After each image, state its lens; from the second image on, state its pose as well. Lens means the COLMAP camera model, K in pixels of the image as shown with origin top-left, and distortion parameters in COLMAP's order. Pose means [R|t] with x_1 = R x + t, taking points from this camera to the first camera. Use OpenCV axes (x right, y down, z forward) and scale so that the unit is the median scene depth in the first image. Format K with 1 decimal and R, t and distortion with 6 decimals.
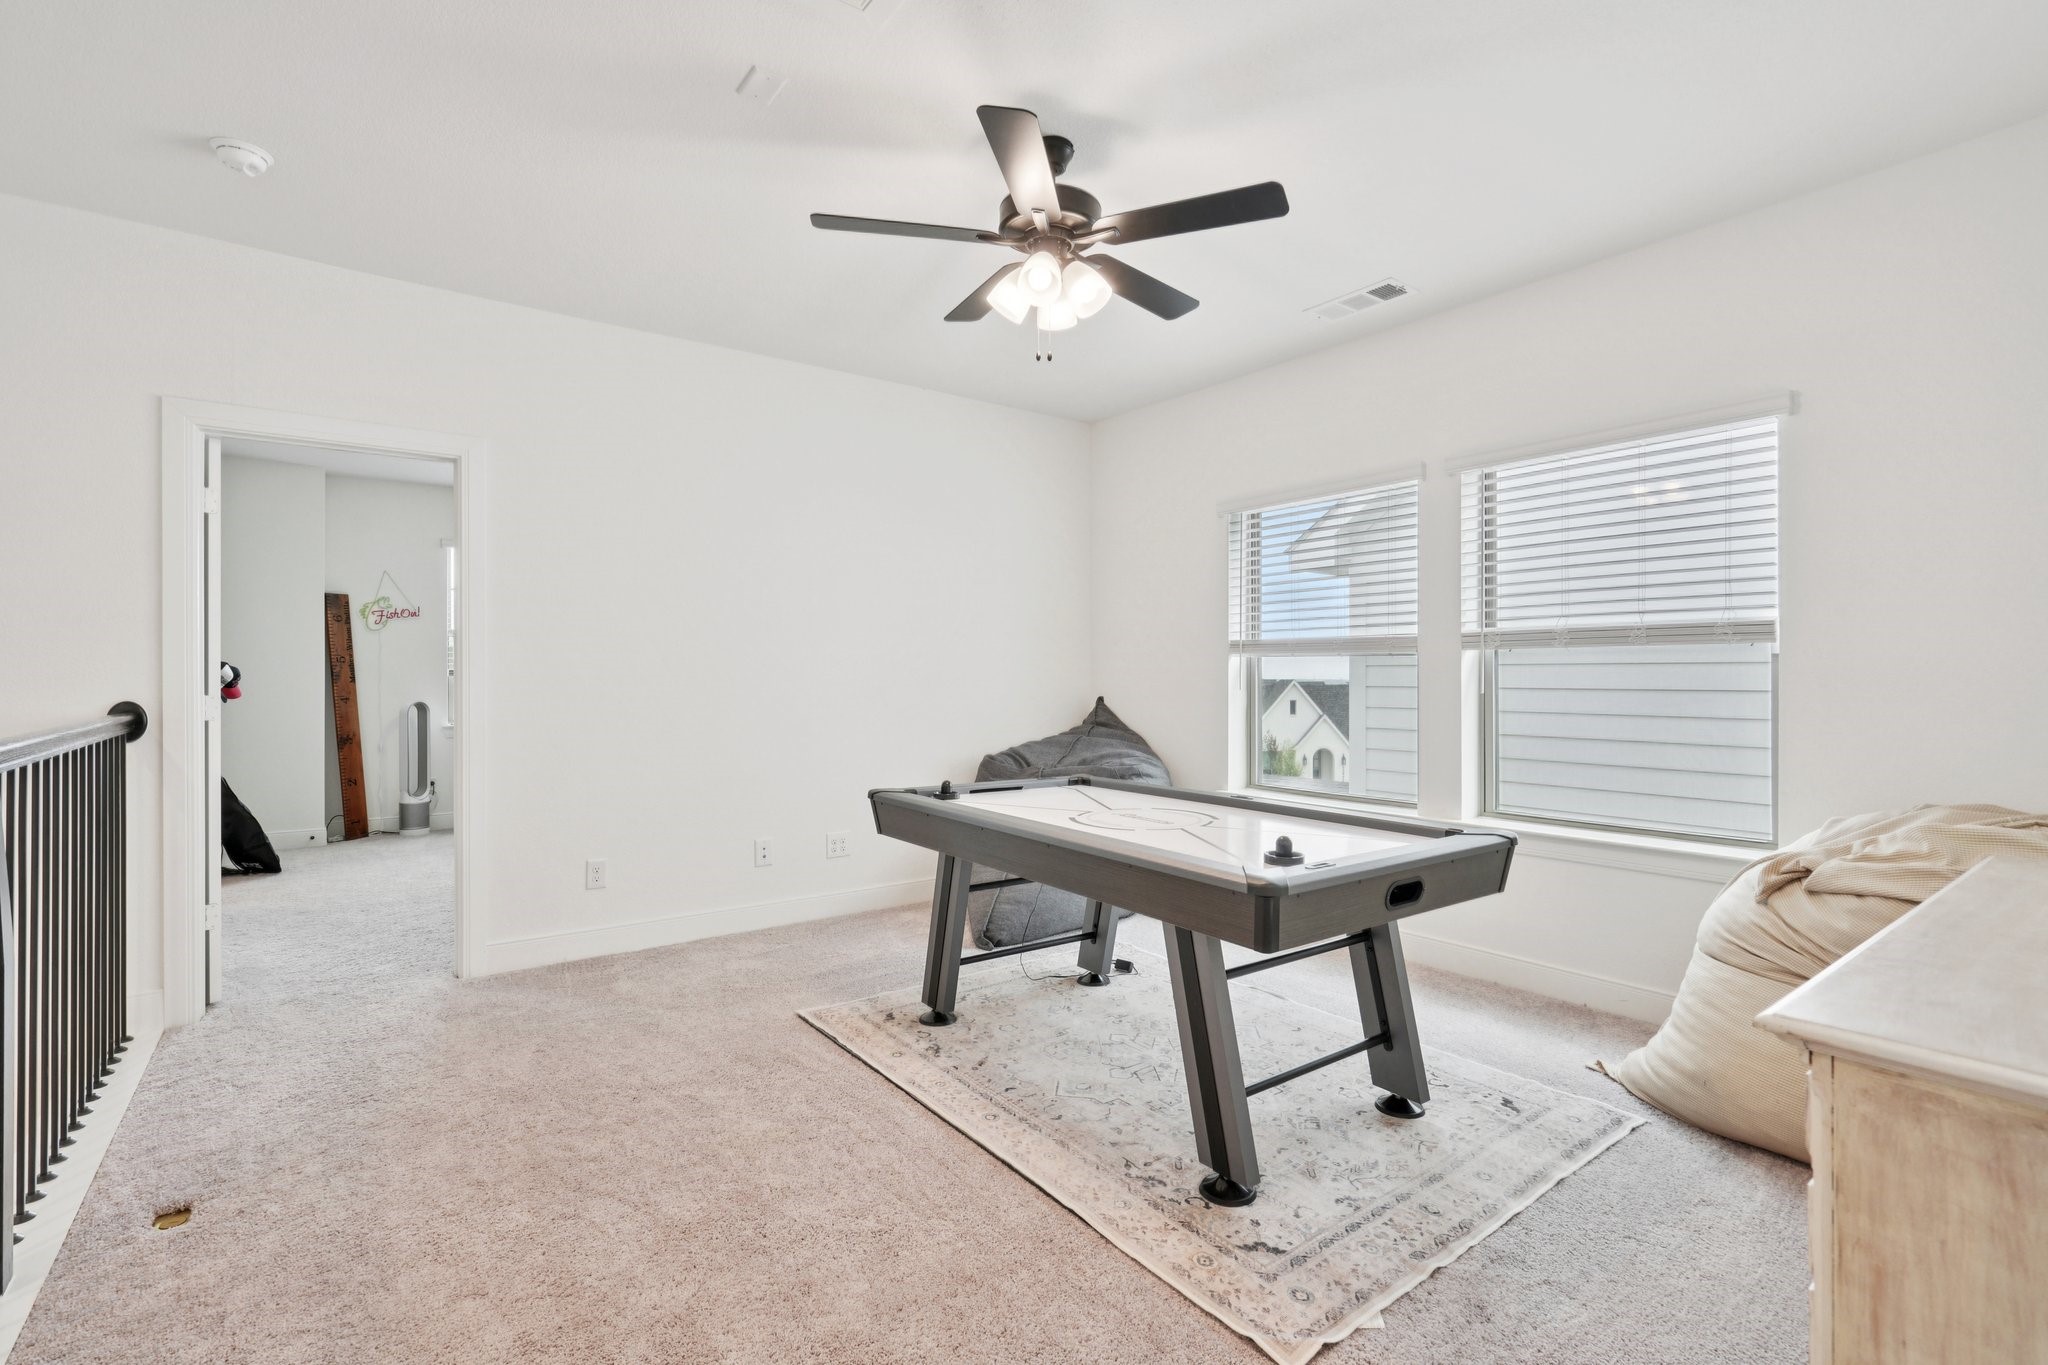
lens RADIAL K [[932.3, 0, 1036.2], [0, 932.3, 676.1], [0, 0, 1]] dist [0.005285, 0.000248]
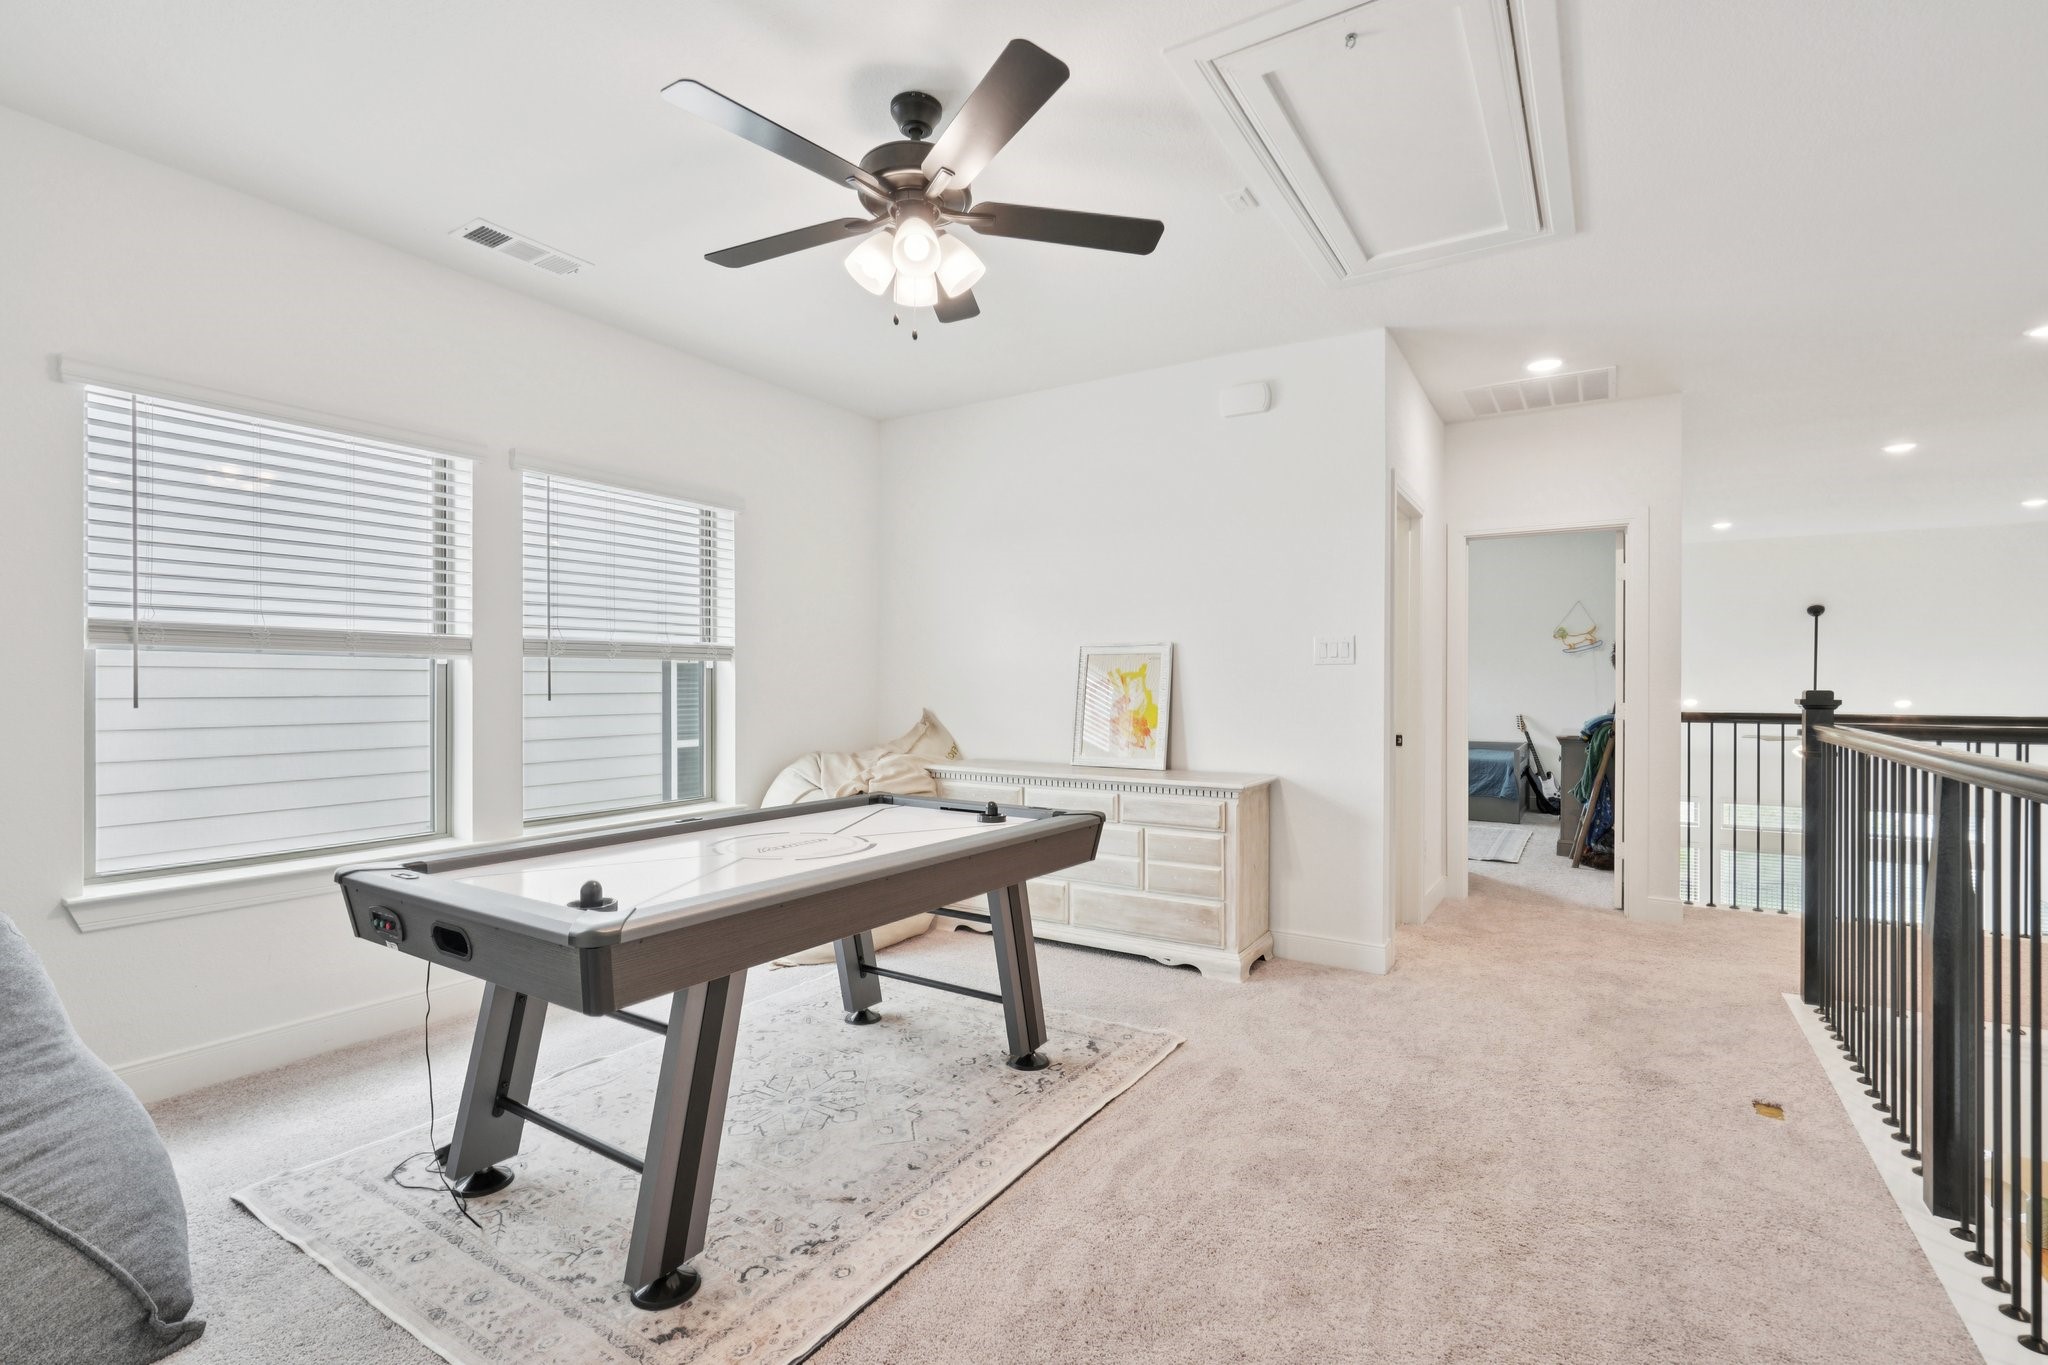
lens RADIAL K [[932.3, 0, 1021.1], [0, 932.3, 686.1], [0, 0, 1]] dist [0.005285, 0.000248]
pose [[-0.344367, -0.007431, 0.938806, -0.795881], [-0.000684, 0.999970, 0.007664, -0.006723], [-0.938835, 0.001997, -0.344362, 1.103424]]
